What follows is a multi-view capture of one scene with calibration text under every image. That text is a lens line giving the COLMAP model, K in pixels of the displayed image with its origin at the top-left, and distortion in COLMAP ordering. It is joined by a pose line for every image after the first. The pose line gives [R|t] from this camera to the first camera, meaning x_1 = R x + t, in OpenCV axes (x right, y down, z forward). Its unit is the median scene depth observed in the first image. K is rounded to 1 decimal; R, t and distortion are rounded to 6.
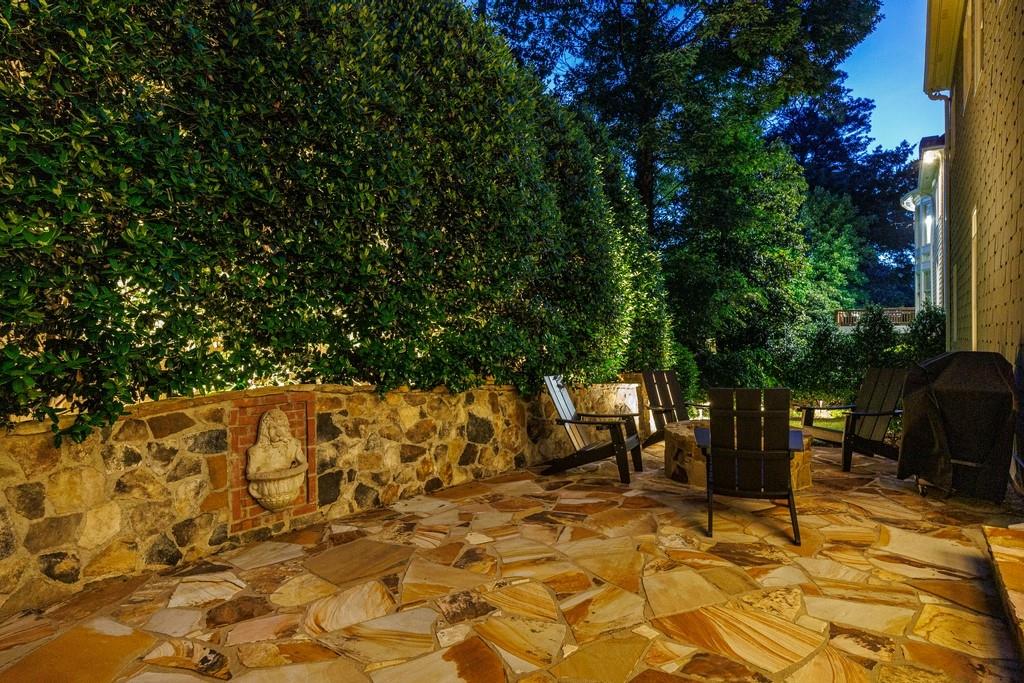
lens RADIAL K [[547.5, 0, 509.3], [0, 547.5, 332.7], [0, 0, 1]] dist [0.002235, -0.001525]
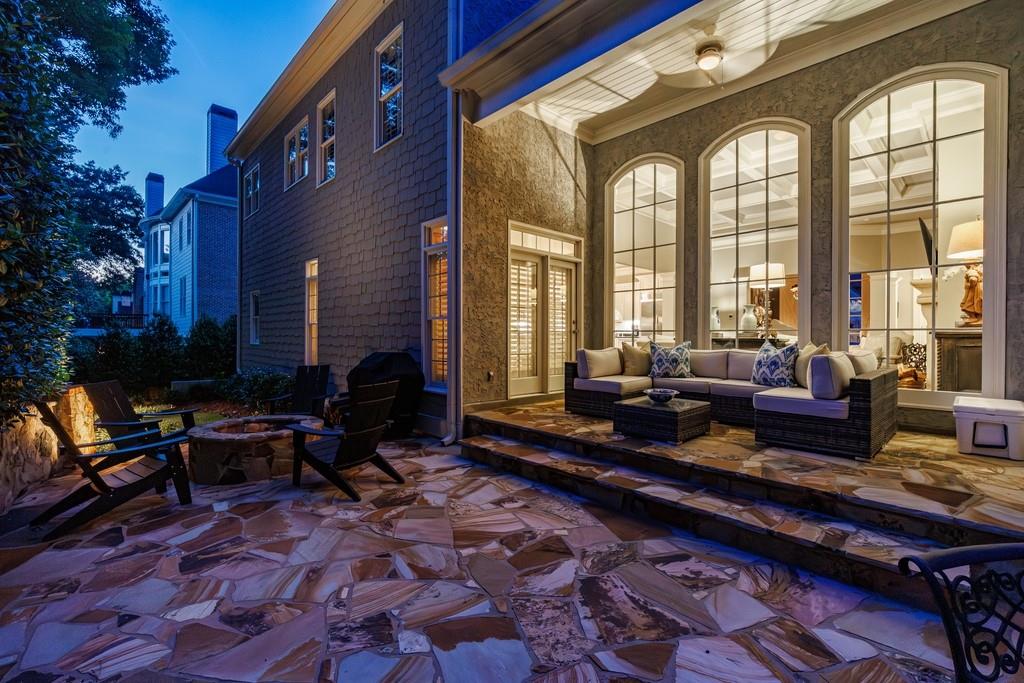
lens RADIAL K [[452.8, 0, 504.0], [0, 452.8, 341.3], [0, 0, 1]] dist [-0.000792, -0.000792]
pose [[0.189009, -0.004728, 0.981964, -0.510761], [-0.009896, 0.999928, 0.006719, -0.014292], [-0.981925, -0.010987, 0.188949, 0.380209]]
